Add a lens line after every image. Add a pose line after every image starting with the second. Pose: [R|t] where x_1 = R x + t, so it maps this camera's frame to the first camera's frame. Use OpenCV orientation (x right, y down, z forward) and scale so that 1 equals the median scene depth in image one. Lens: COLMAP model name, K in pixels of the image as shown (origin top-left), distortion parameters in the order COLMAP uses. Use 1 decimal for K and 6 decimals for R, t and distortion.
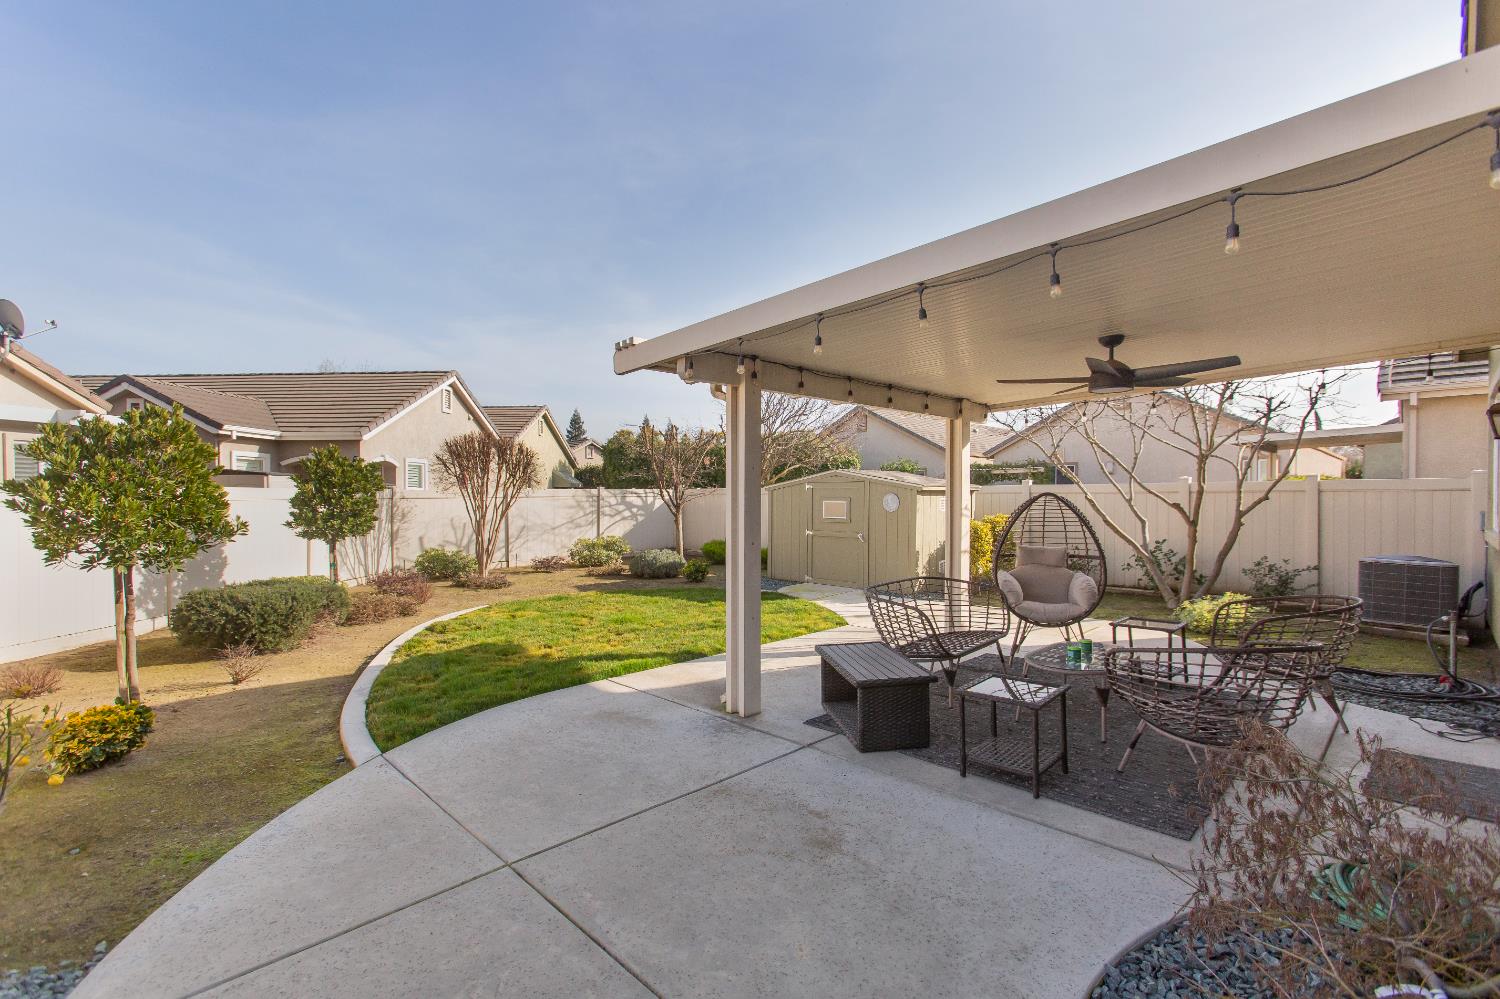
lens RADIAL K [[691.3, 0, 750.0], [0, 691.3, 499.5], [0, 0, 1]] dist [-0.003386, 0.001415]
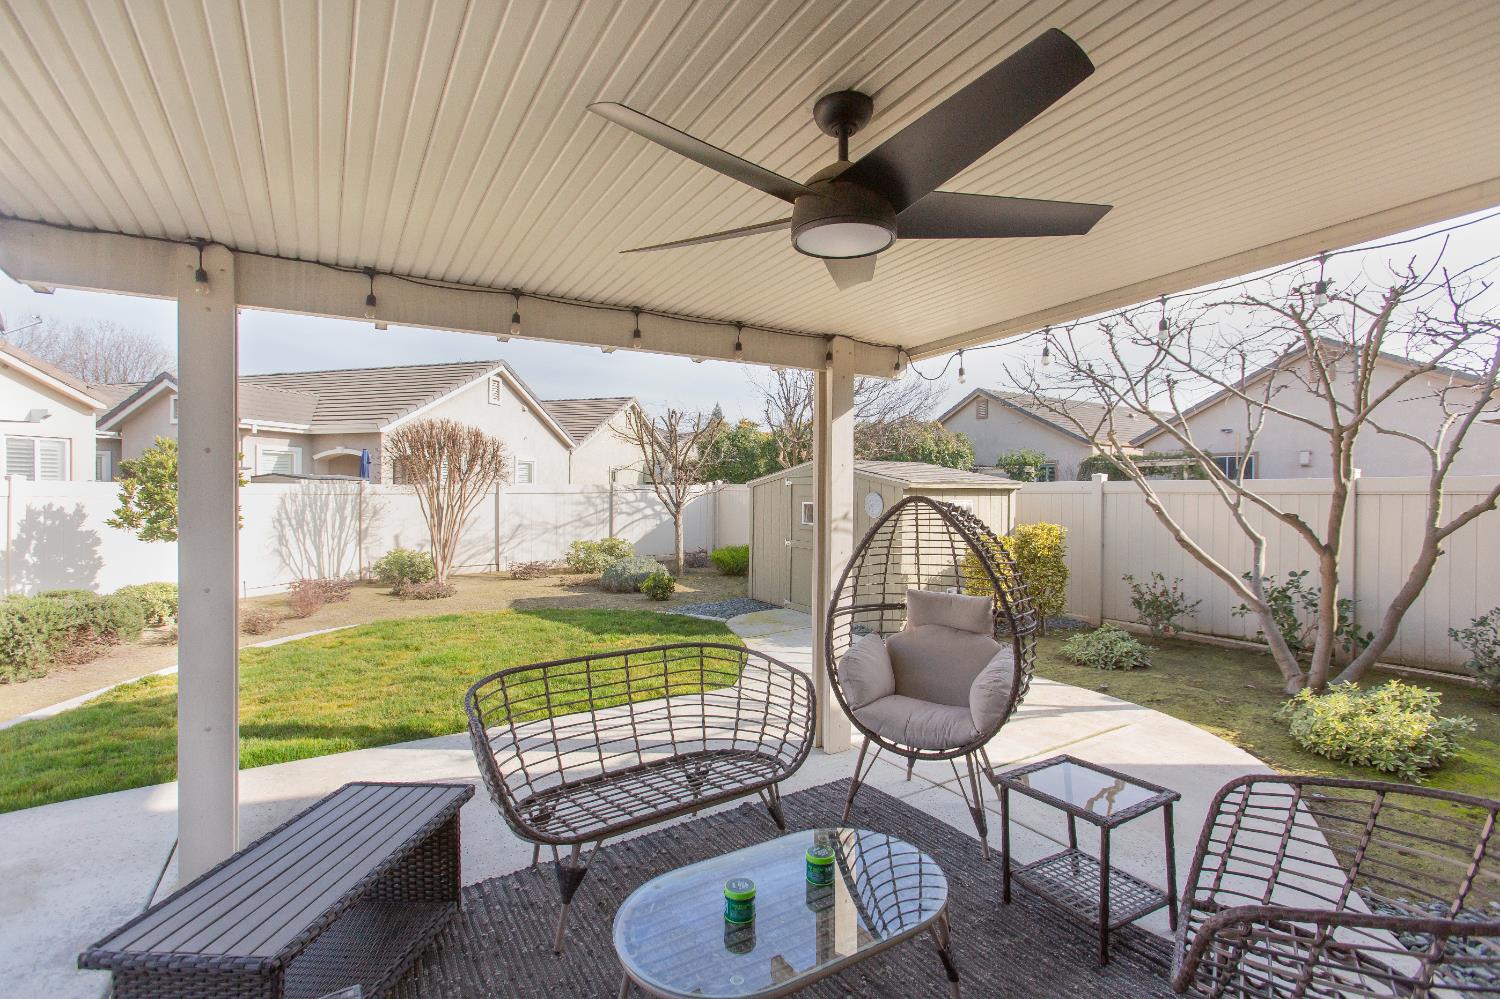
lens RADIAL K [[693.5, 0, 755.9], [0, 693.5, 490.5], [0, 0, 1]] dist [-0.000649, 0.000629]
pose [[0.972413, 0.006127, -0.233186, 0.185595], [-0.007386, 0.999962, -0.004525, -0.004714], [0.233149, 0.006122, 0.972422, 0.197492]]
